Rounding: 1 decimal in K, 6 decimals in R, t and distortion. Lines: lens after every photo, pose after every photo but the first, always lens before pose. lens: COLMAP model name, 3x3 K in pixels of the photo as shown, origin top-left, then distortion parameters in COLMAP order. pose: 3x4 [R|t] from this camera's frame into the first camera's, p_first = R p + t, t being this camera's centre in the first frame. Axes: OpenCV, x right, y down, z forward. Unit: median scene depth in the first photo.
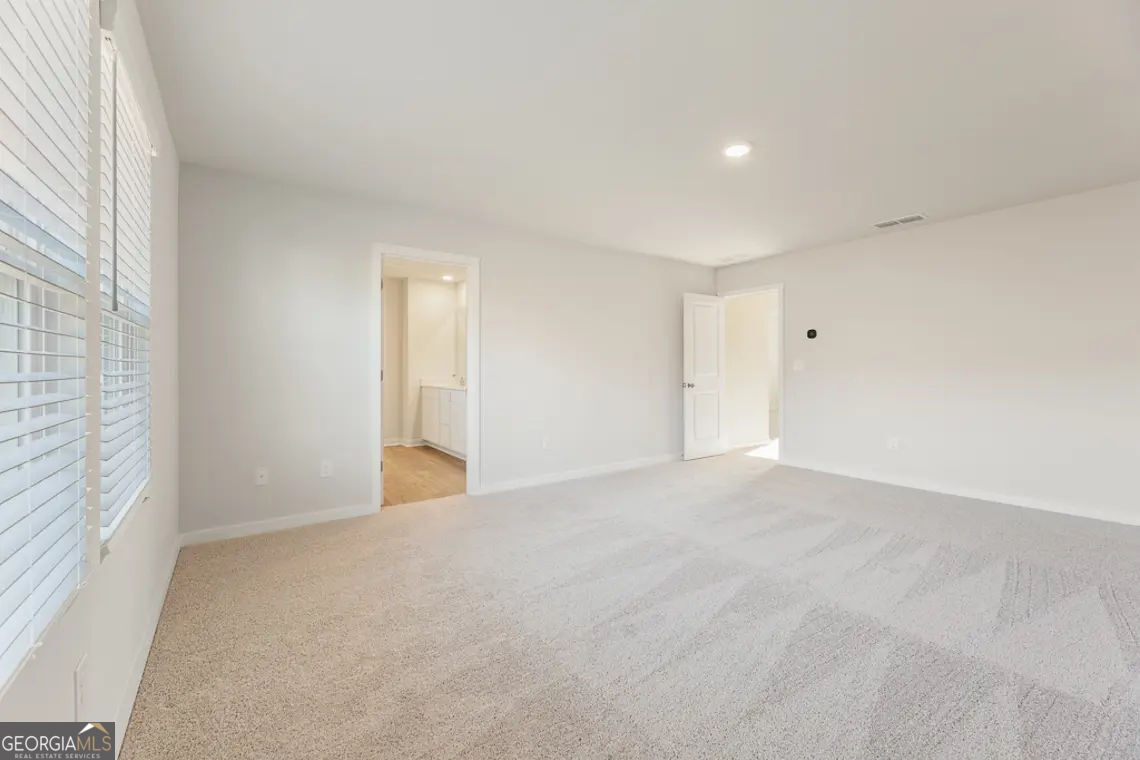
lens RADIAL K [[461.9, 0, 571.7], [0, 461.9, 371.1], [0, 0, 1]] dist [0.000430, -0.000383]
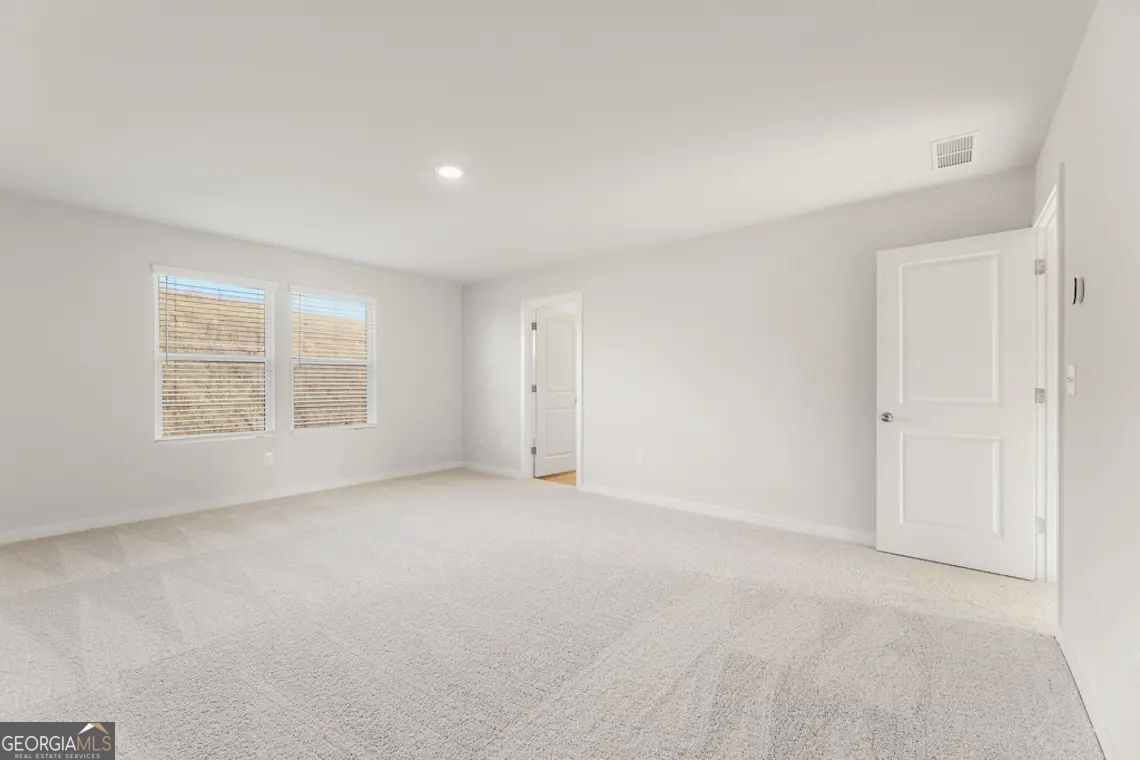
lens RADIAL K [[461.9, 0, 571.2], [0, 461.9, 381.5], [0, 0, 1]] dist [0.000430, -0.000383]
pose [[0.242846, 0.003463, -0.970059, 0.699939], [-0.008308, 0.999964, 0.001490, -0.009554], [0.970029, 0.007698, 0.242866, 0.502744]]
